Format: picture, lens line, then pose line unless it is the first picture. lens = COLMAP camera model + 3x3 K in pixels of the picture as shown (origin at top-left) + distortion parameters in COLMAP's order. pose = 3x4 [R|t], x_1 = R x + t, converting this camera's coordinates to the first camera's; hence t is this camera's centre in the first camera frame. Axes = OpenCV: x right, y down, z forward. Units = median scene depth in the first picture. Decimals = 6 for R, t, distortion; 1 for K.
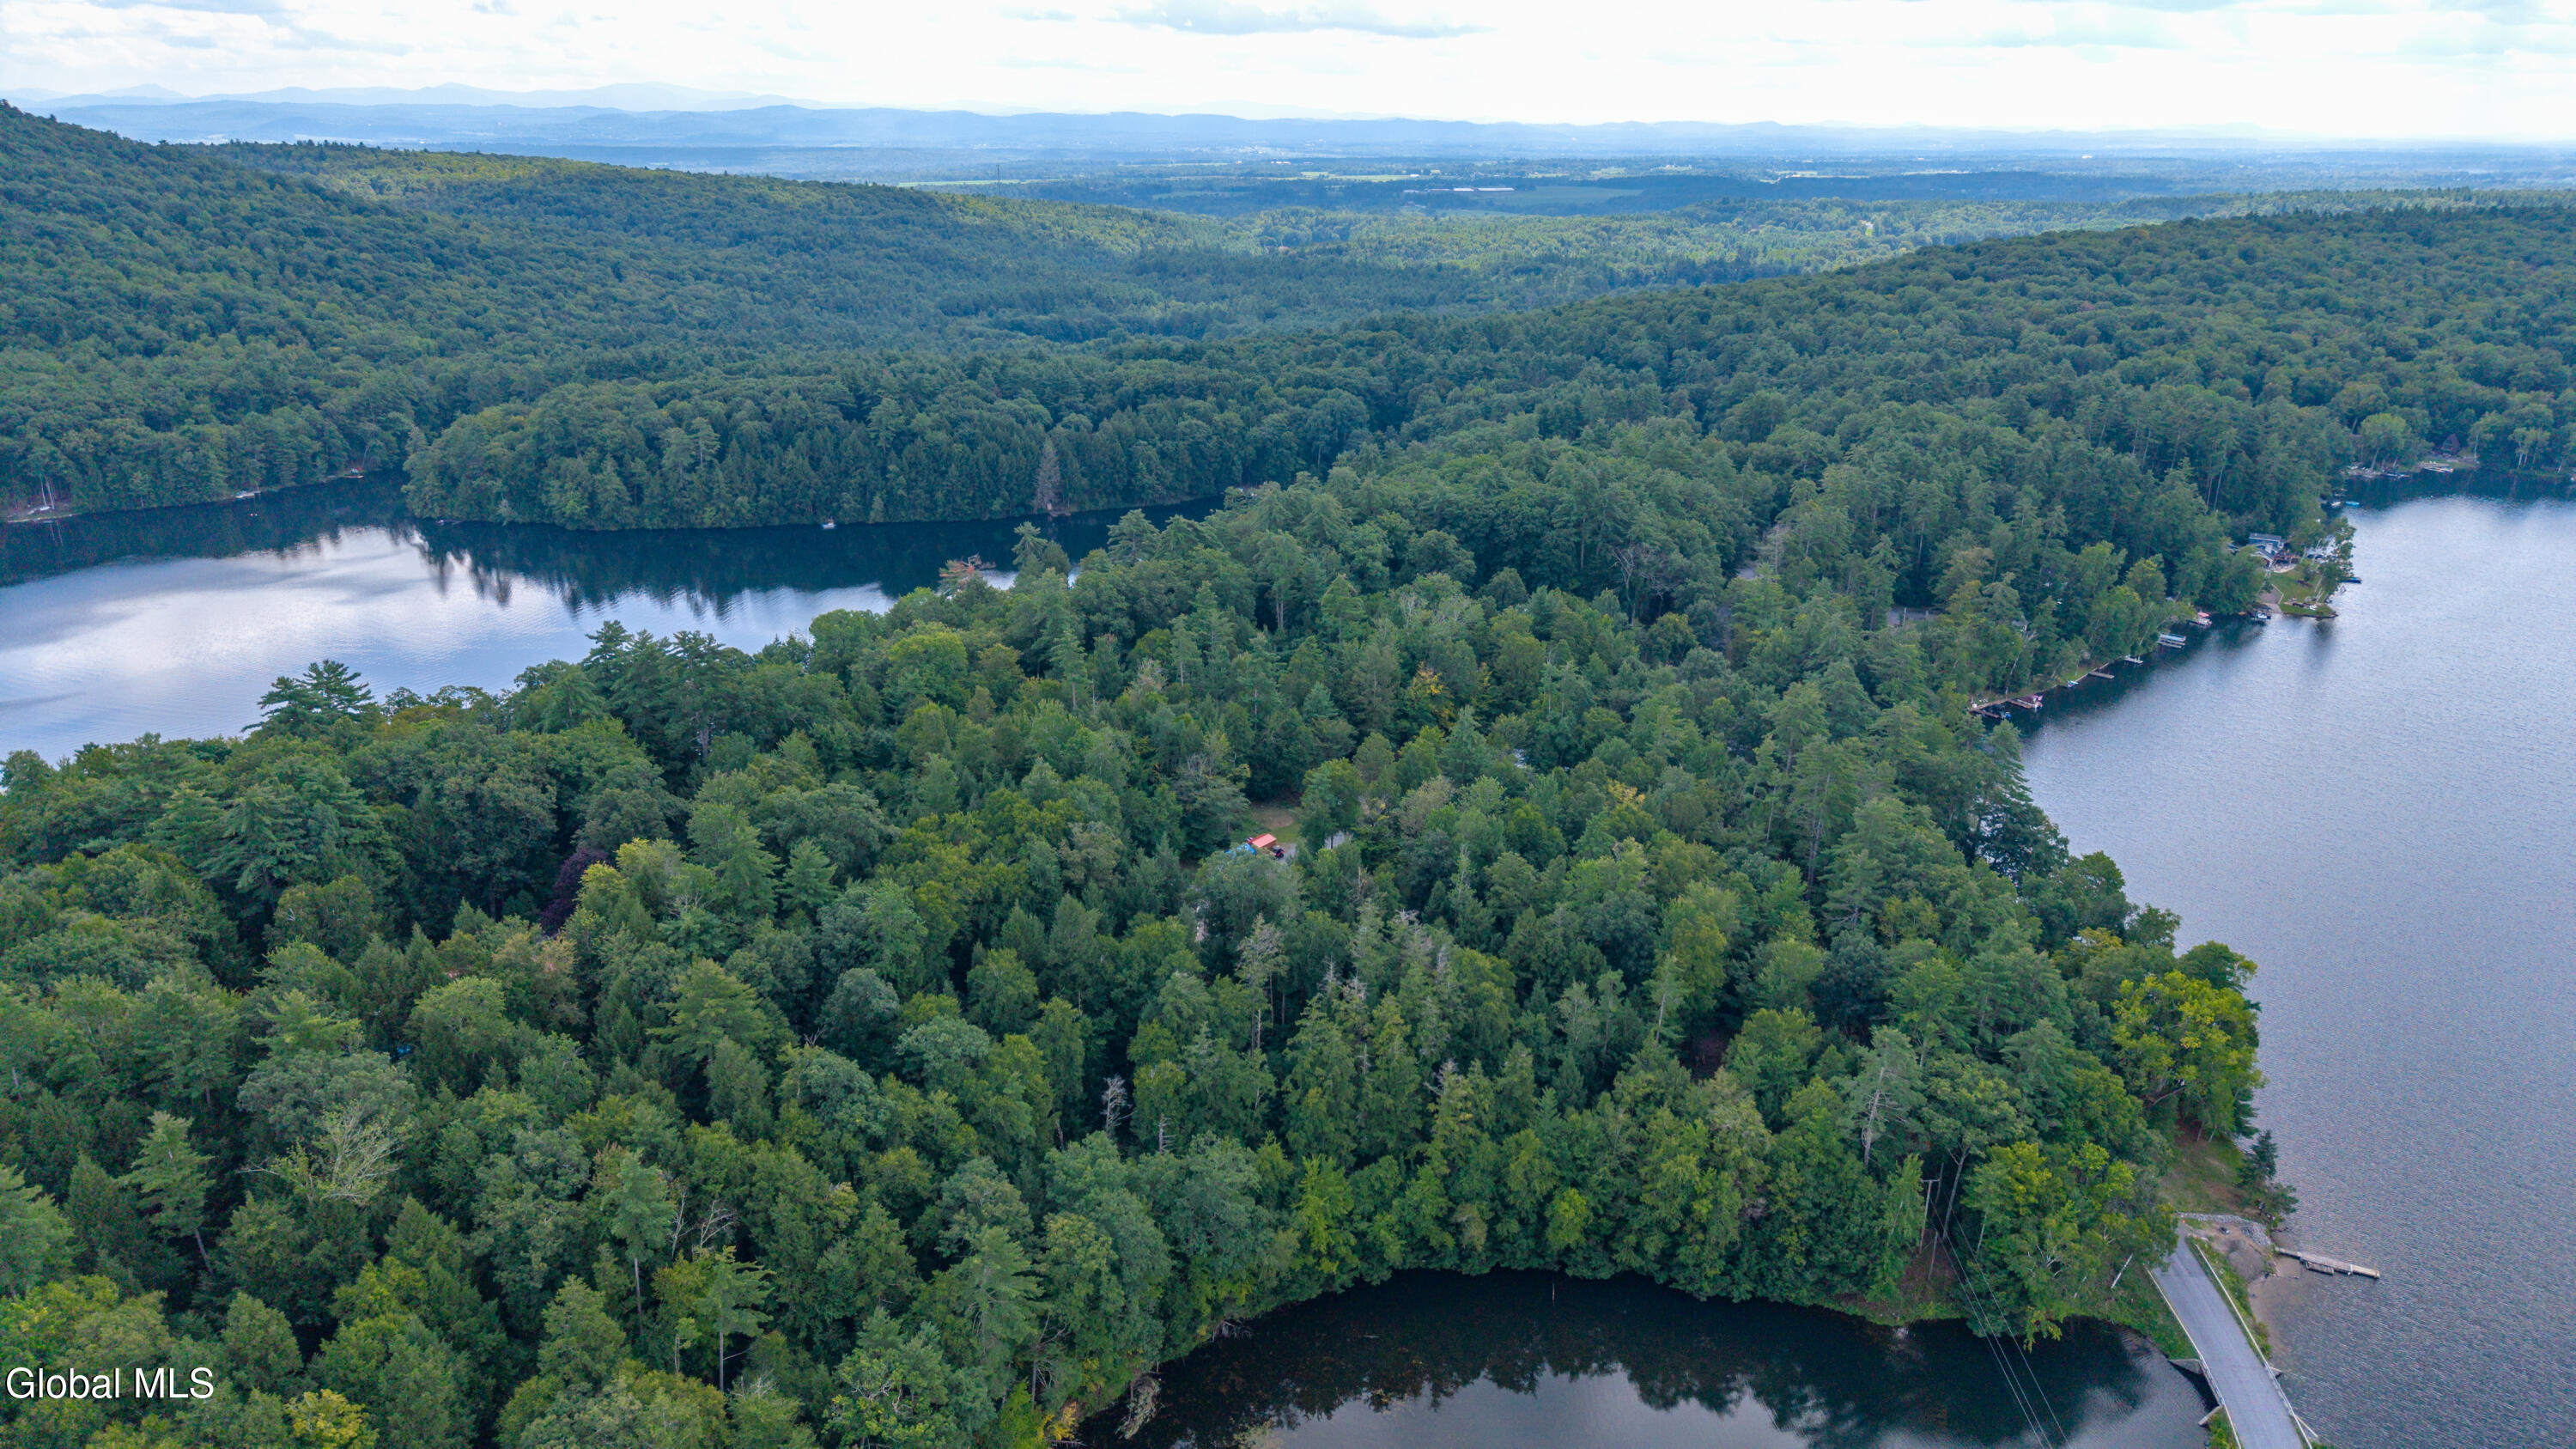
lens RADIAL K [[1714.8, 0, 1288.0], [0, 1714.8, 724.5], [0, 0, 1]] dist [0.064092, -0.076323]
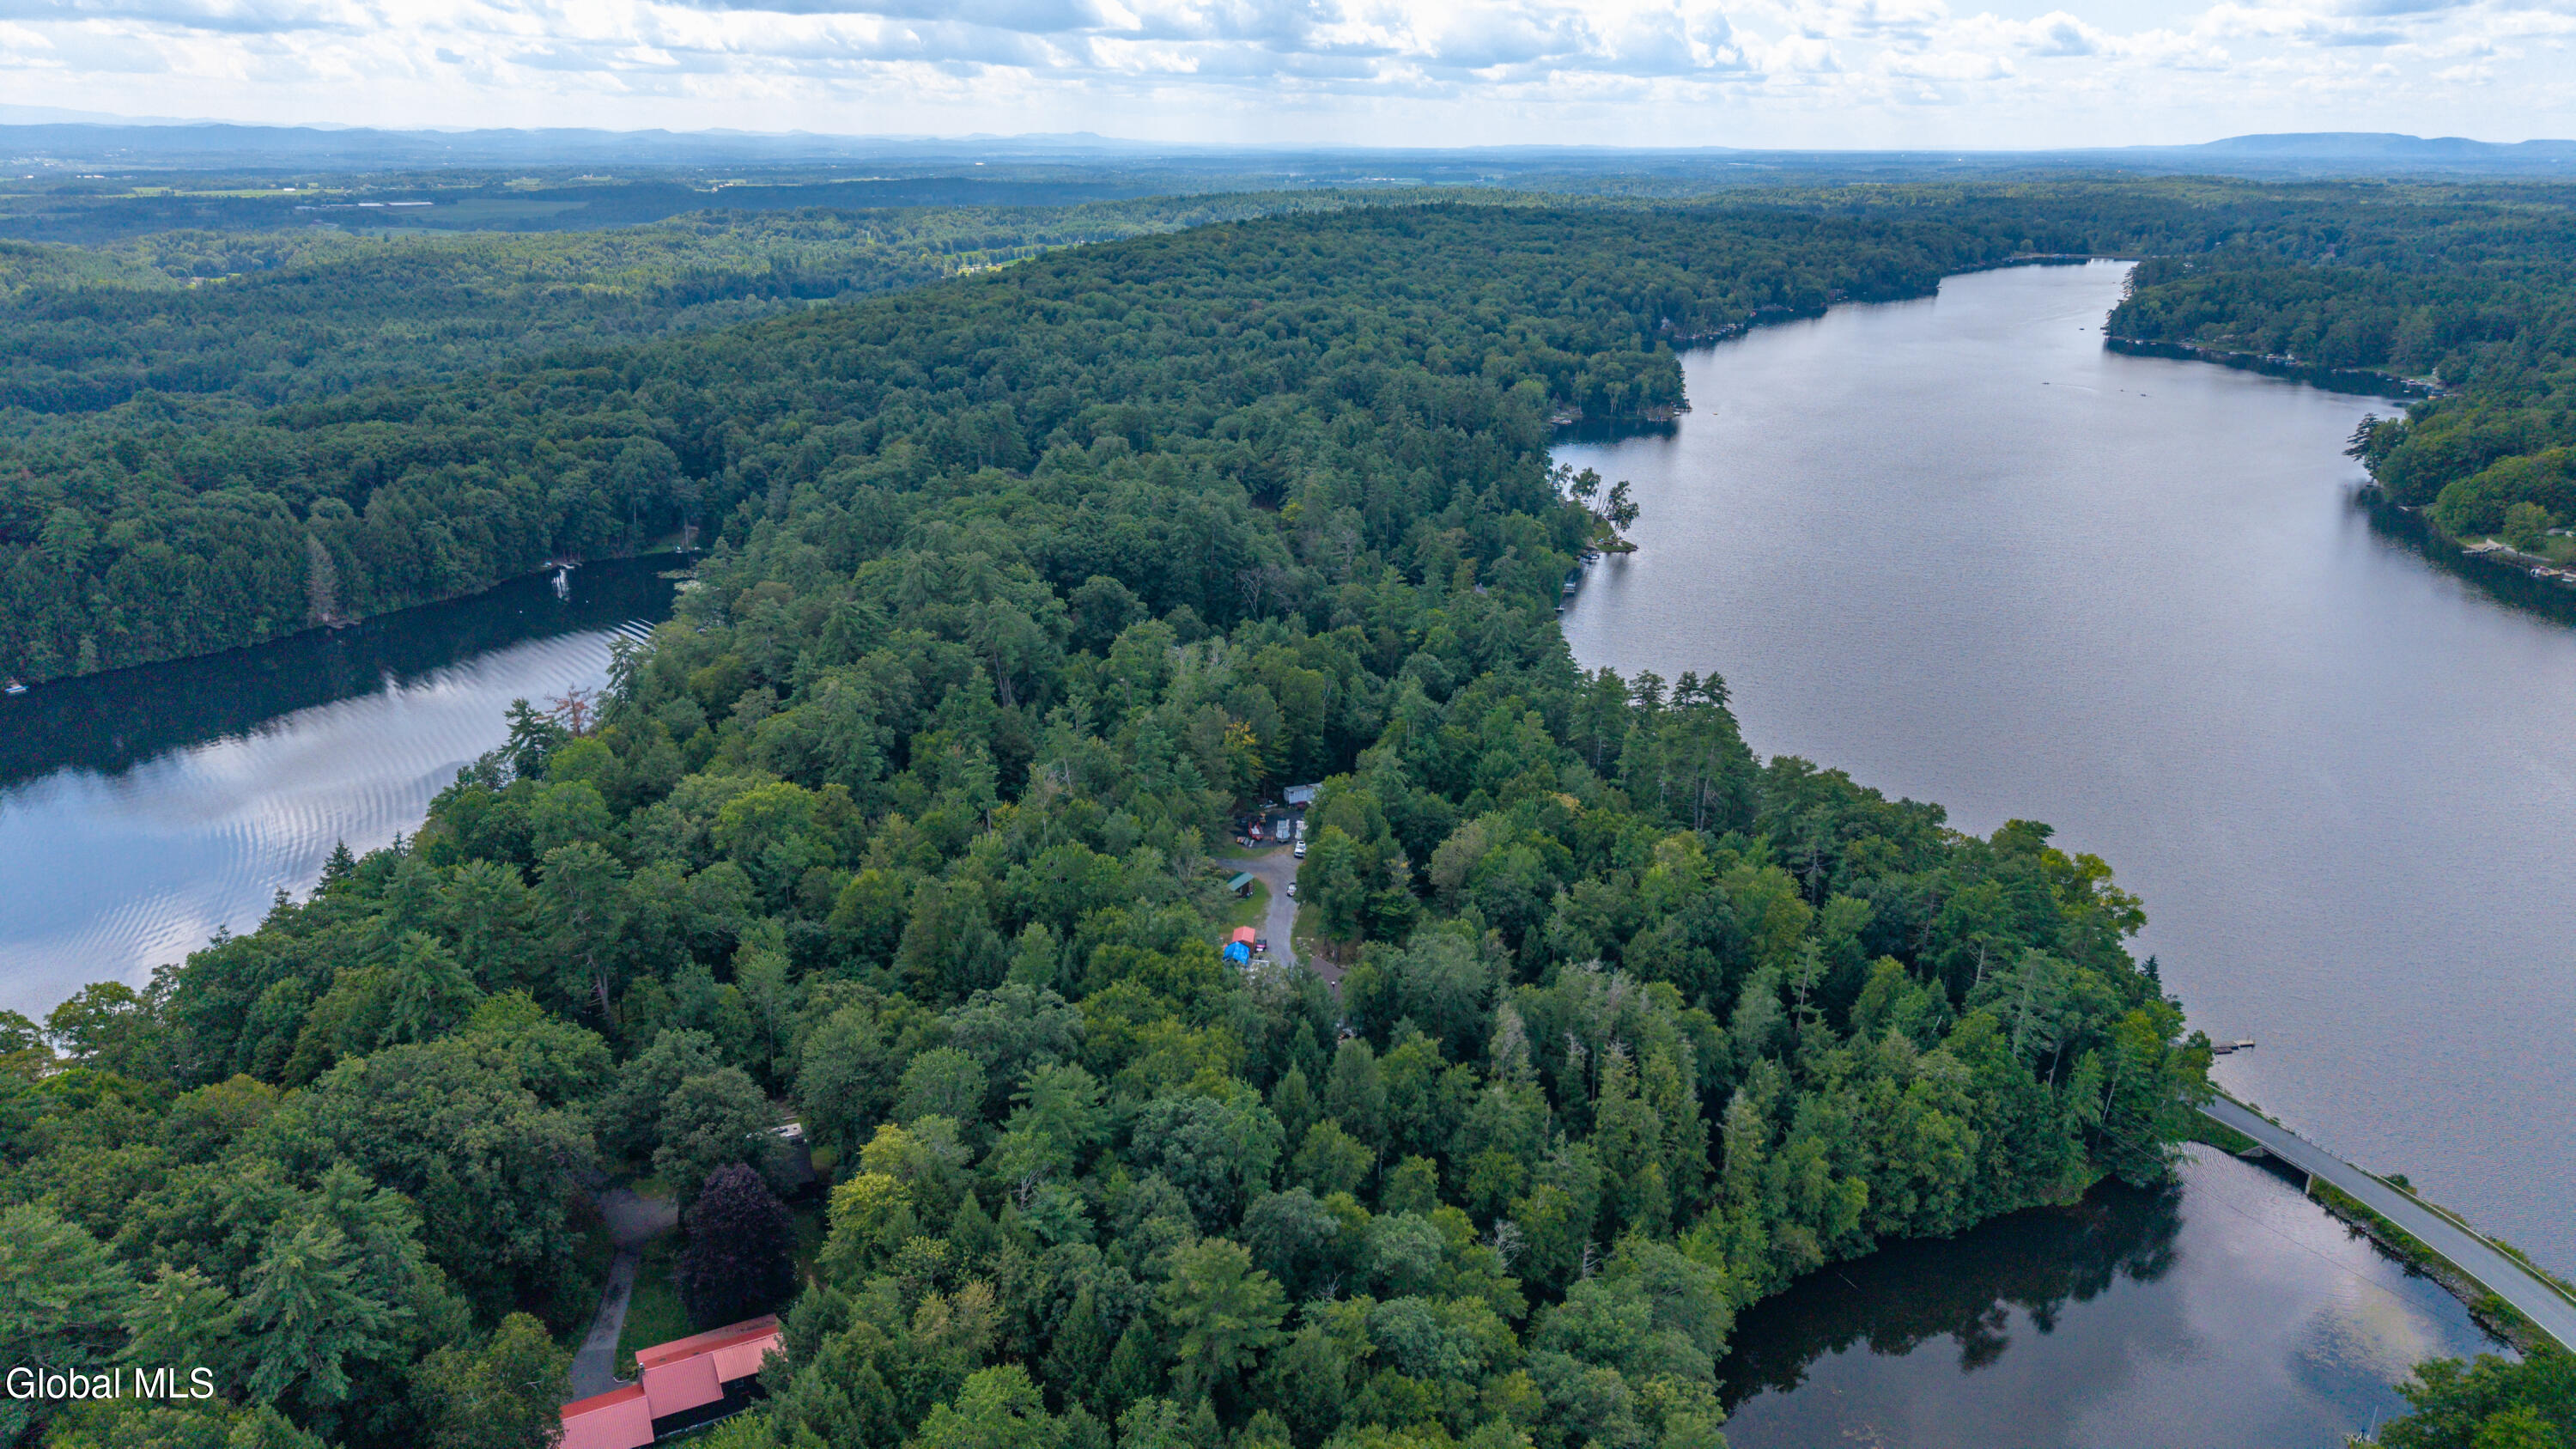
lens RADIAL K [[1714.8, 0, 1288.0], [0, 1714.8, 724.5], [0, 0, 1]] dist [0.064092, -0.076323]
pose [[0.828555, -0.182105, 0.529467, -0.183351], [0.184704, 0.981593, 0.048568, -0.032425], [-0.528565, 0.057554, 0.846939, 0.086902]]
